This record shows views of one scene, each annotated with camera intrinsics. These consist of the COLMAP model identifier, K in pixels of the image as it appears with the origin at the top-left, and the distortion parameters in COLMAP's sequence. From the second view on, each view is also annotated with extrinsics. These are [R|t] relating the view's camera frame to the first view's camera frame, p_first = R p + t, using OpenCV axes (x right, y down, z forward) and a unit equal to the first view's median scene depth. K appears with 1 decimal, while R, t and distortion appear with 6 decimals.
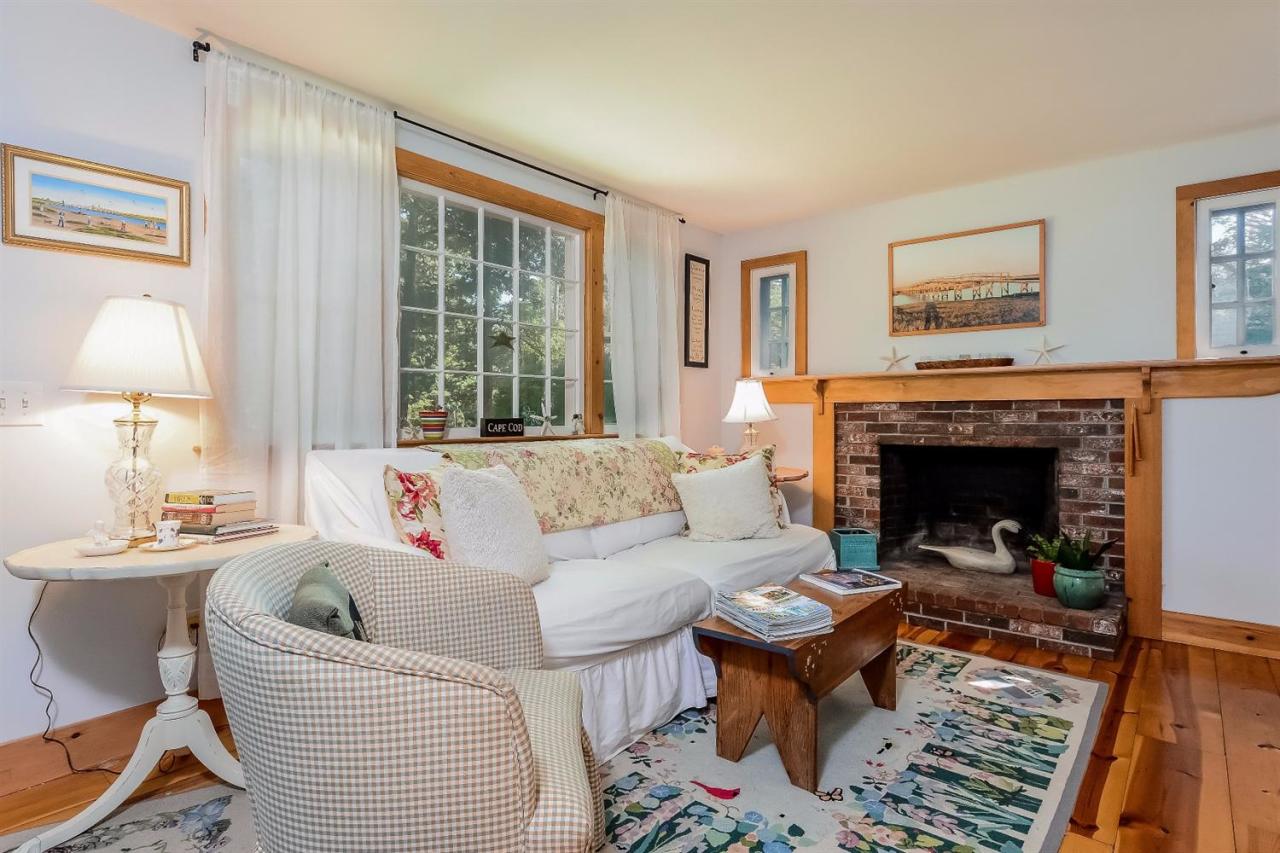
lens RADIAL K [[686.1, 0, 639.9], [0, 686.1, 412.9], [0, 0, 1]] dist [-0.016188, -0.000375]
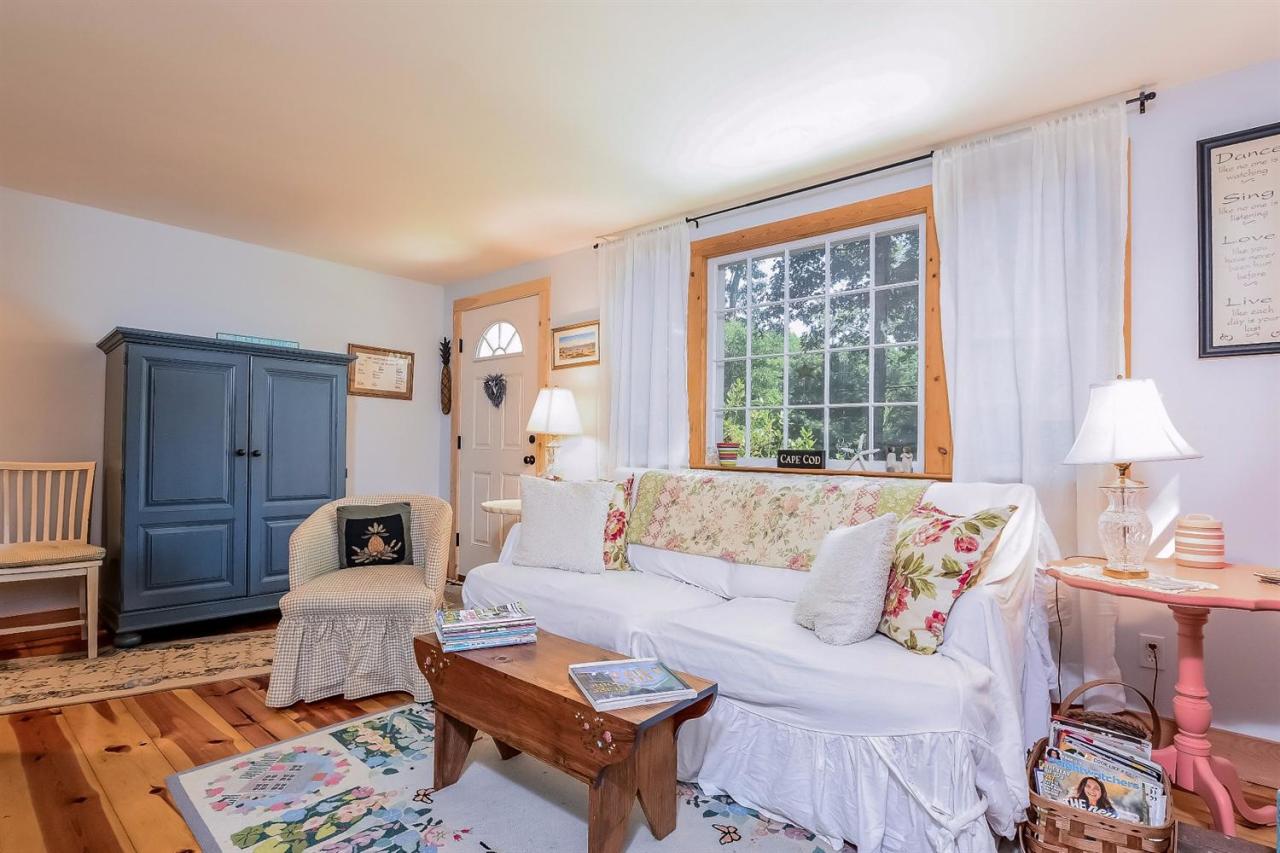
lens RADIAL K [[649.8, 0, 640.4], [0, 649.8, 437.1], [0, 0, 1]] dist [-0.004536, 0.000161]
pose [[-0.040000, -0.008671, -0.999162, 1.124596], [-0.009298, 0.999922, -0.008305, -0.002062], [0.999156, 0.008958, -0.040077, 1.193851]]
